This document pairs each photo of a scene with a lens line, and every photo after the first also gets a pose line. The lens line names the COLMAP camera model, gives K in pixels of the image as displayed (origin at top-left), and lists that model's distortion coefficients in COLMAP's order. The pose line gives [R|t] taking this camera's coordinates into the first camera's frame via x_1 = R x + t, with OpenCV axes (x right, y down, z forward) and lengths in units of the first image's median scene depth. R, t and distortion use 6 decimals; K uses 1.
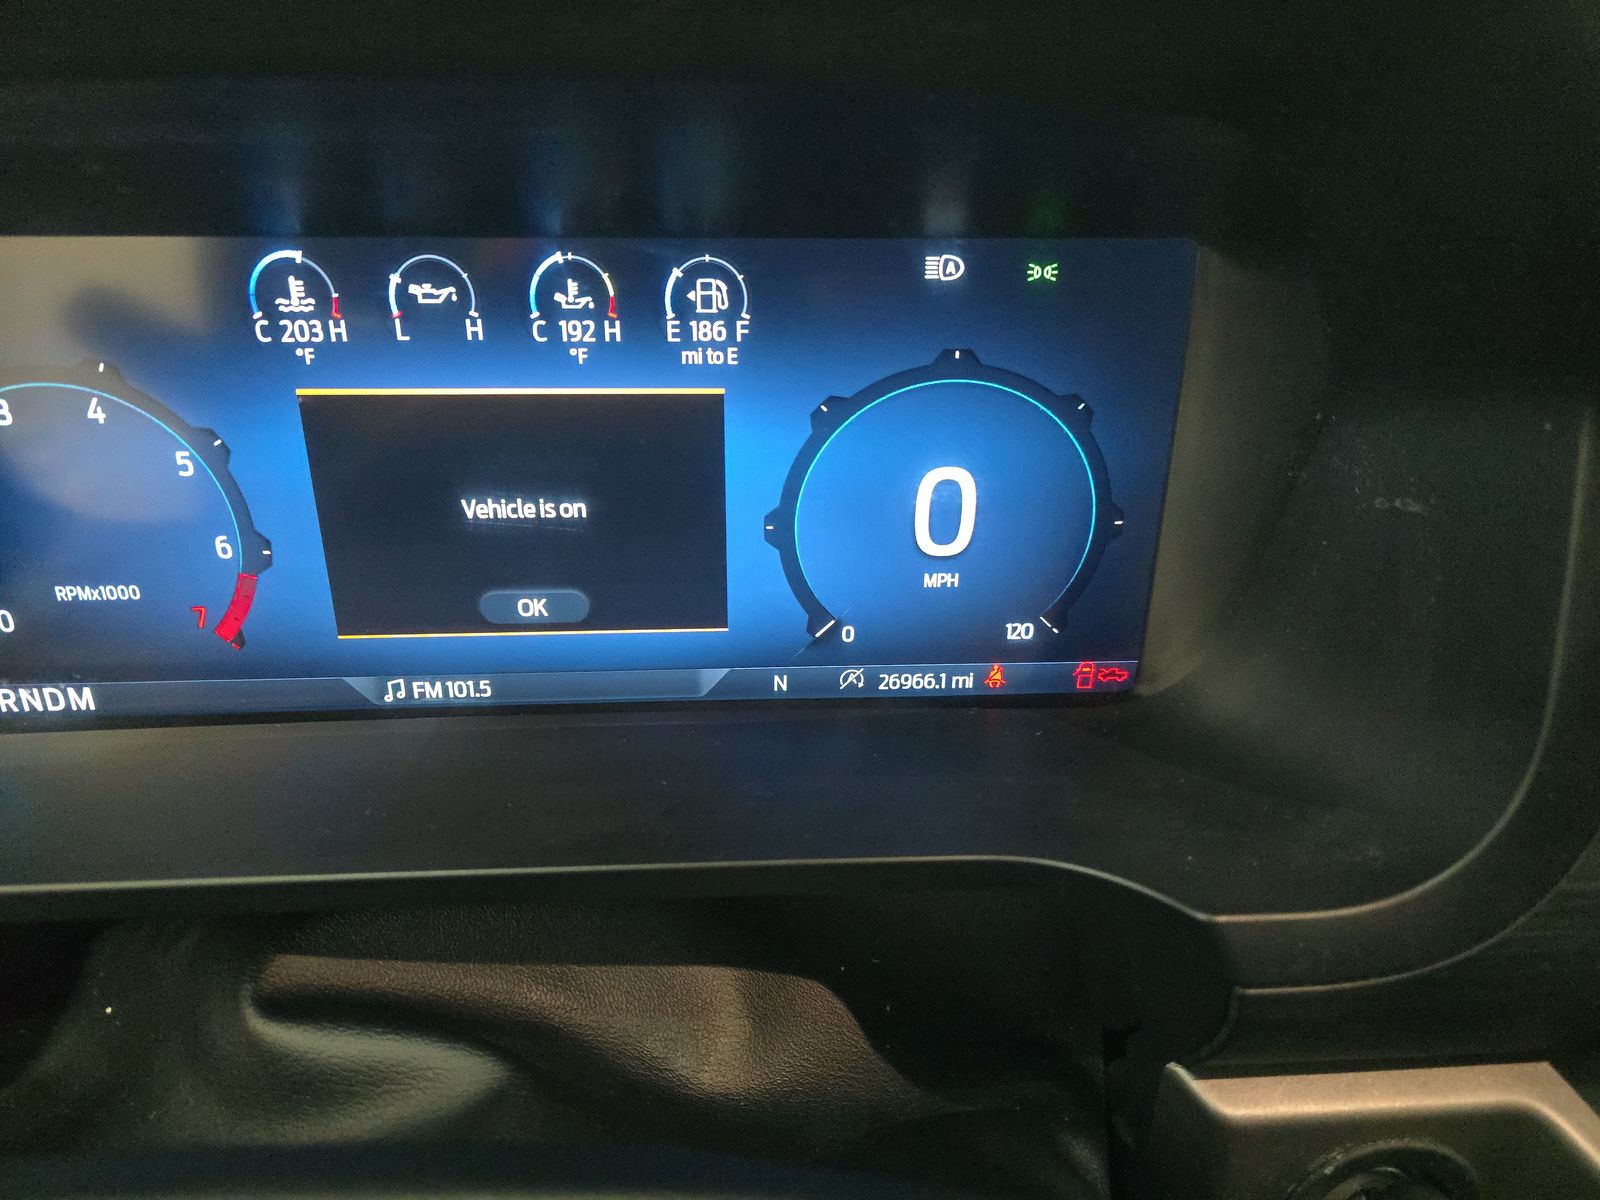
lens RADIAL K [[1076.3, 0, 800.7], [0, 1076.3, 601.5], [0, 0, 1]] dist [0.033143, -0.034986]
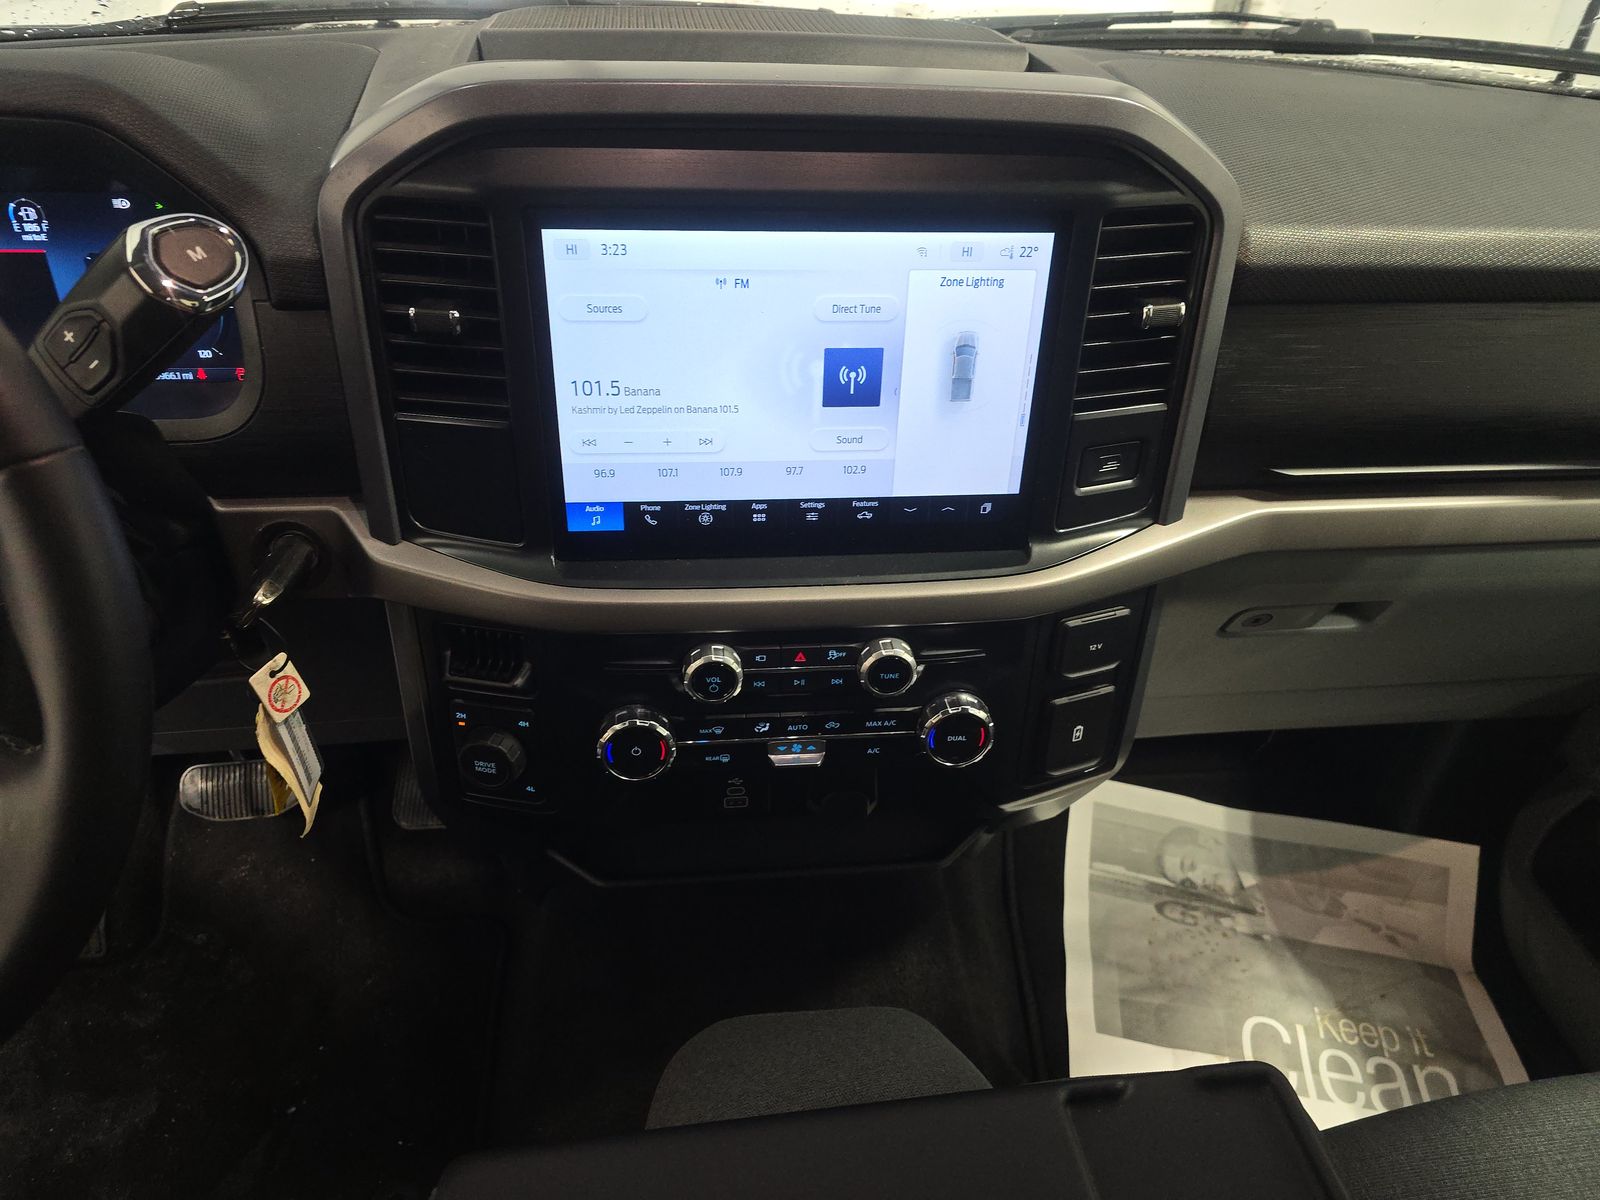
lens RADIAL K [[1076.3, 0, 804.3], [0, 1076.3, 609.1], [0, 0, 1]] dist [0.033143, -0.034986]
pose [[0.997212, -0.015545, 0.072977, 1.545552], [0.005399, 0.990526, 0.137220, 0.305237], [-0.074418, -0.136444, 0.987849, -1.809178]]
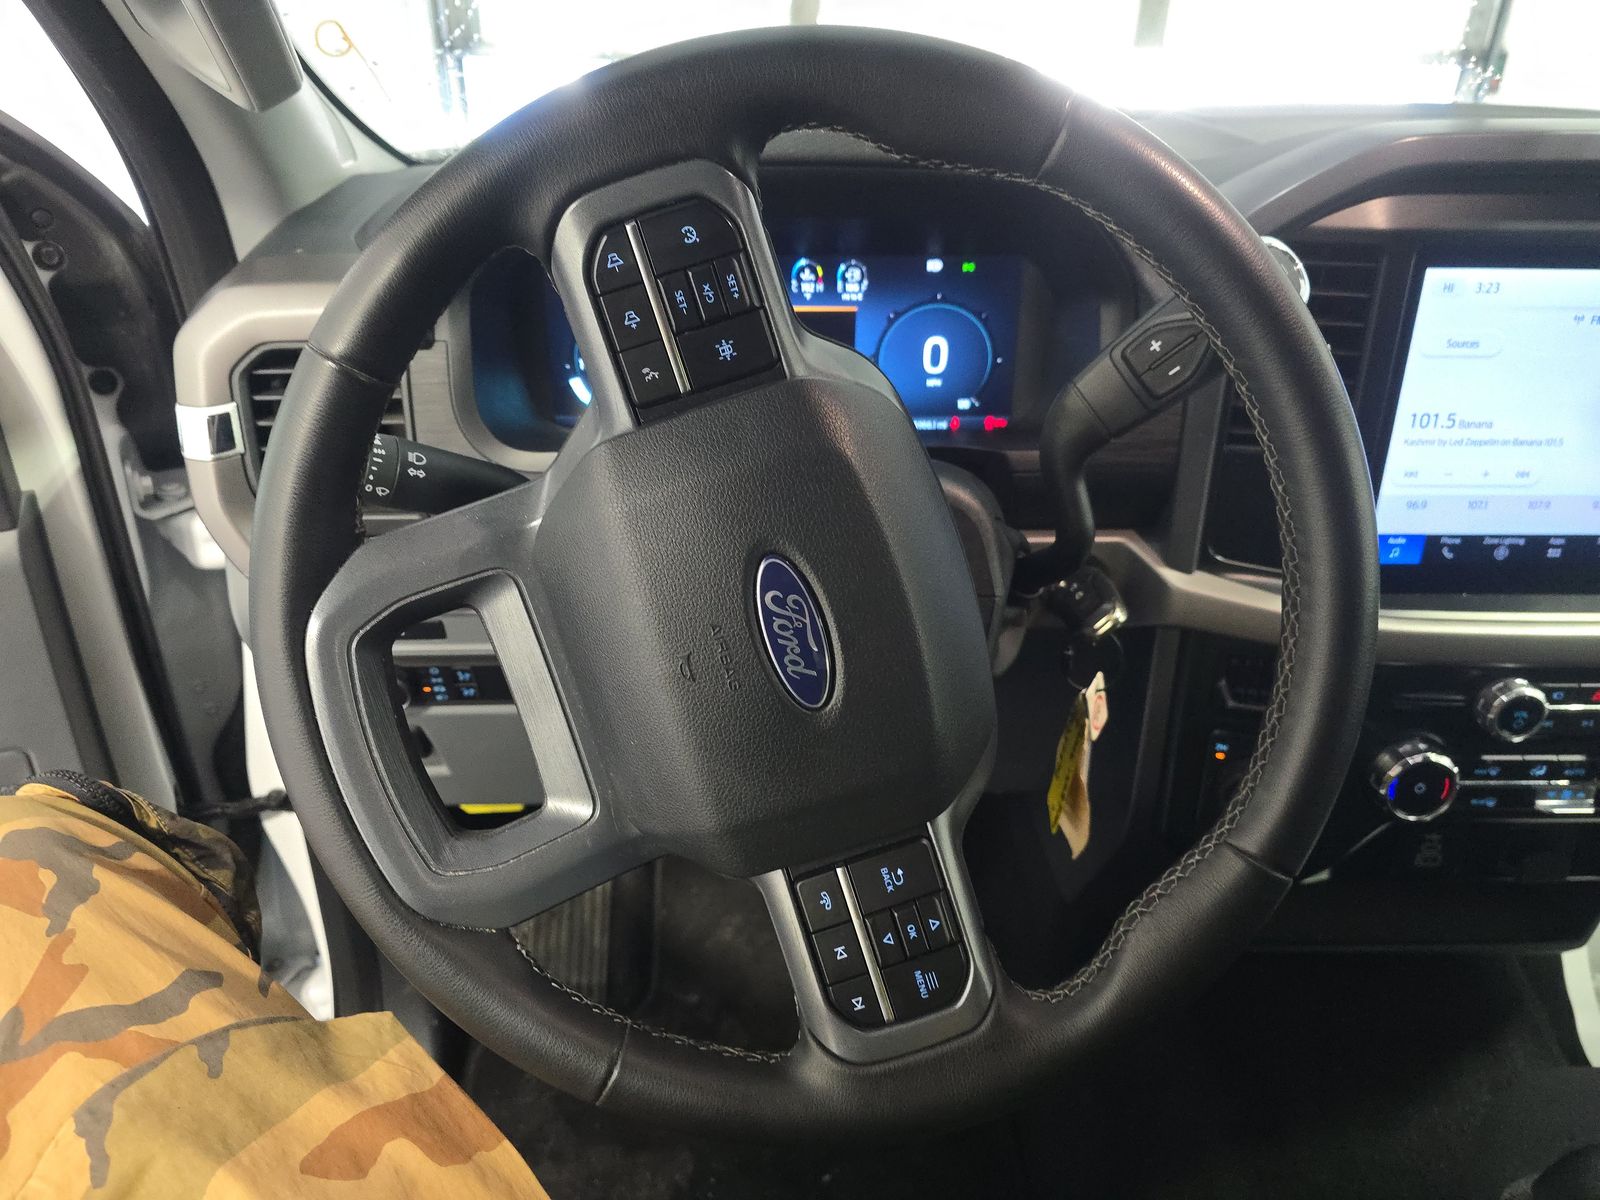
lens RADIAL K [[1076.3, 0, 795.2], [0, 1076.3, 589.0], [0, 0, 1]] dist [0.033143, -0.034986]
pose [[0.999662, 0.010509, -0.023764, -0.160832], [-0.010513, 0.999945, -0.000048, 0.551509], [0.023762, 0.000298, 0.999718, -1.866593]]
